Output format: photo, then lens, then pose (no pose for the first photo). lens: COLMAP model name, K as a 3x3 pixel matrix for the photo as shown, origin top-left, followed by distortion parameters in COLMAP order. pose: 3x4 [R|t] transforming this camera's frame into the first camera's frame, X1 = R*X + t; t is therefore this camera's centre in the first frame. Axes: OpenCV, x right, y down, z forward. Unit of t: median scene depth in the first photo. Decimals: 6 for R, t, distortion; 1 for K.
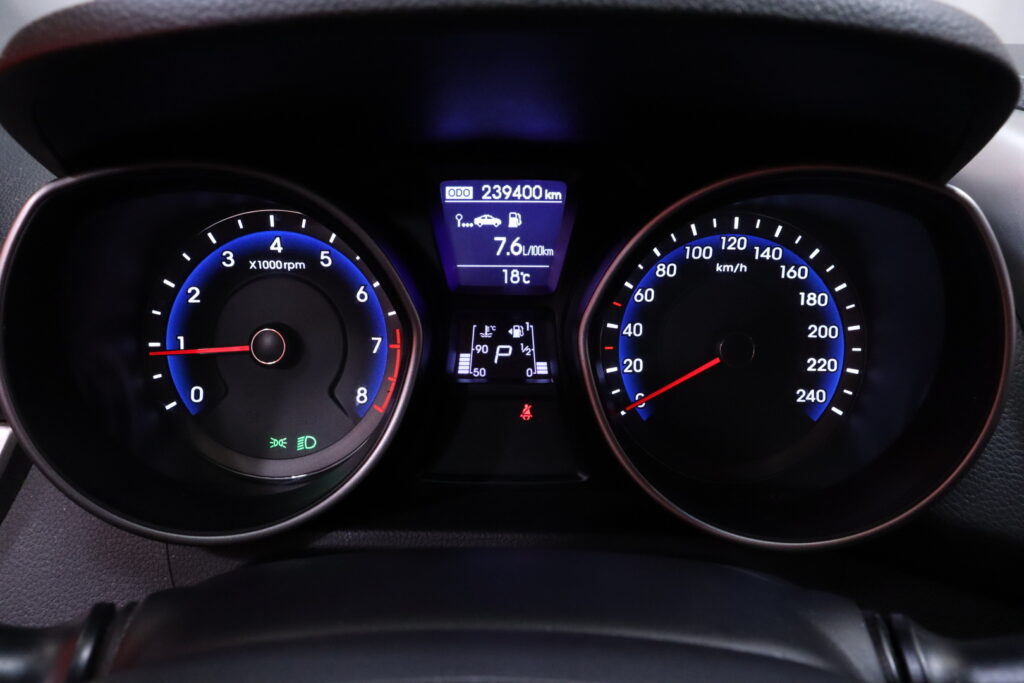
lens RADIAL K [[842.6, 0, 504.9], [0, 842.6, 334.2], [0, 0, 1]] dist [-0.158673, 0.108195]
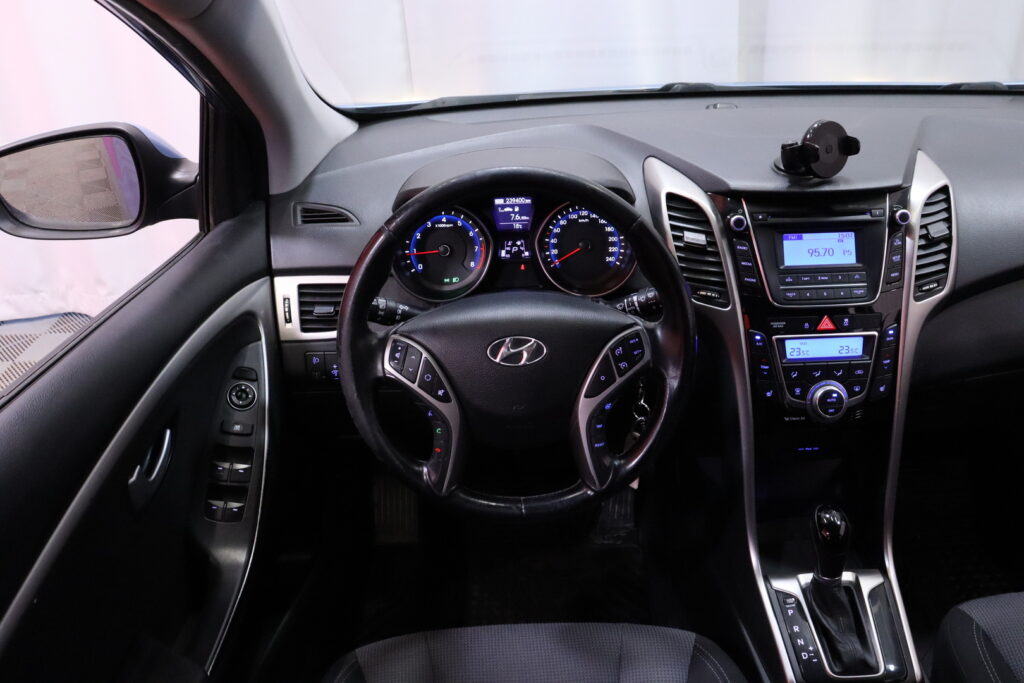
lens RADIAL K [[866.0, 0, 507.3], [0, 866.0, 339.1], [0, 0, 1]] dist [-0.165090, 0.133560]
pose [[0.999058, -0.041713, -0.011953, -0.005792], [0.042690, 0.994217, 0.098540, 0.036302], [0.007774, -0.098957, 0.995061, -2.411864]]
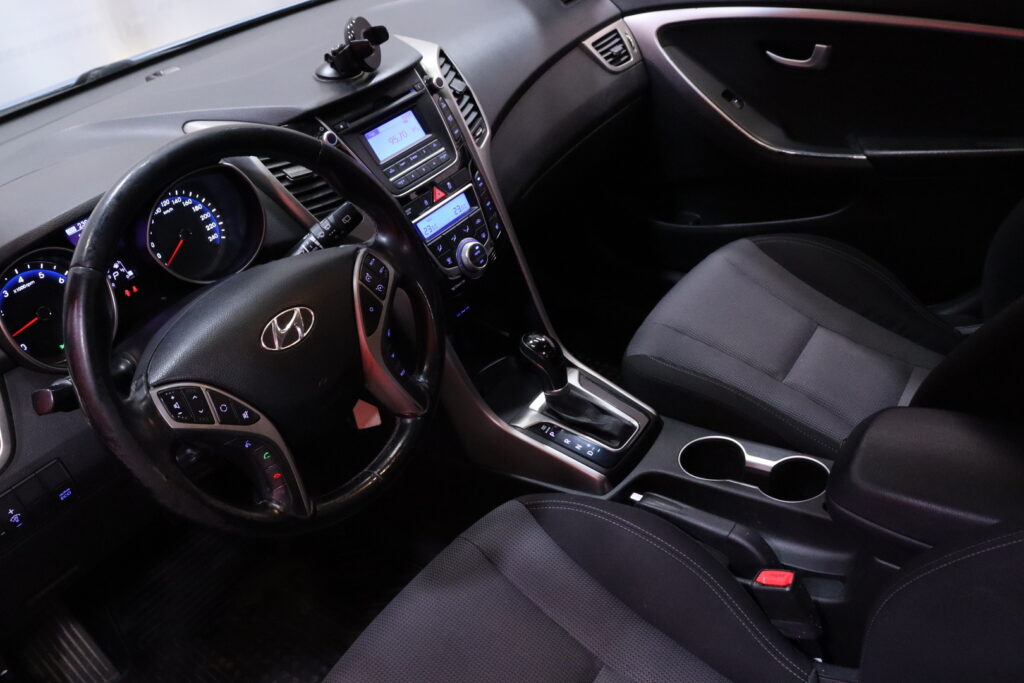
lens RADIAL K [[842.6, 0, 510.5], [0, 842.6, 331.9], [0, 0, 1]] dist [-0.158673, 0.108195]
pose [[0.567046, -0.513969, 0.643657, -1.093905], [0.428053, 0.851506, 0.302835, -0.075701], [-0.703725, 0.103798, 0.702849, -1.776825]]
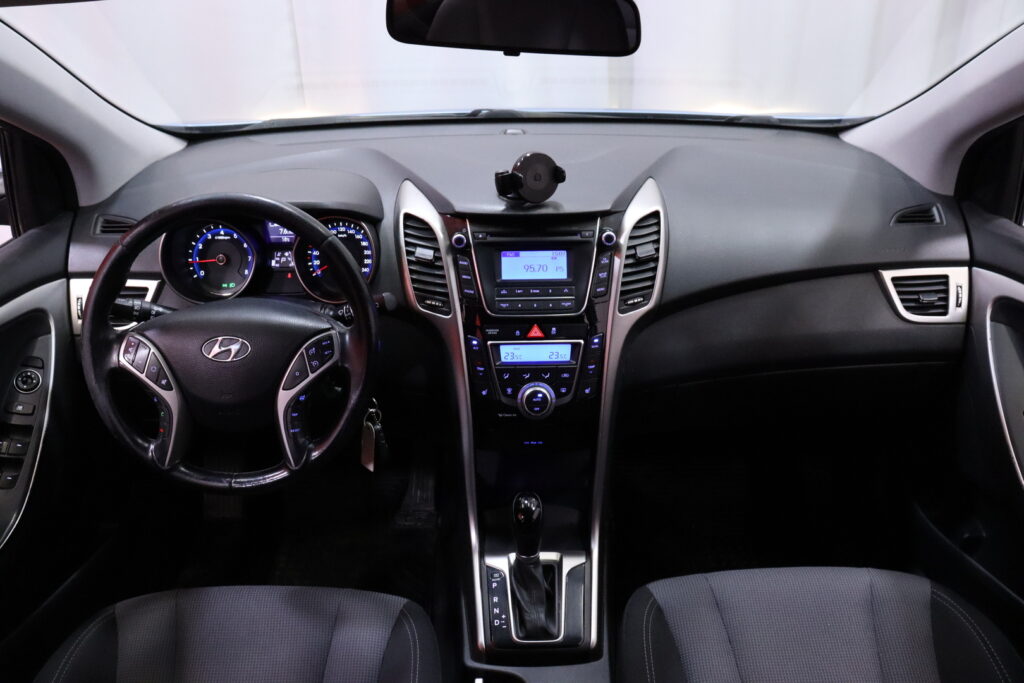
lens RADIAL K [[842.6, 0, 508.4], [0, 842.6, 337.1], [0, 0, 1]] dist [-0.158673, 0.108195]
pose [[0.999701, -0.016408, 0.018115, 0.936938], [0.014526, 0.994933, 0.099486, 0.010547], [-0.019656, -0.099193, 0.994874, -2.766279]]
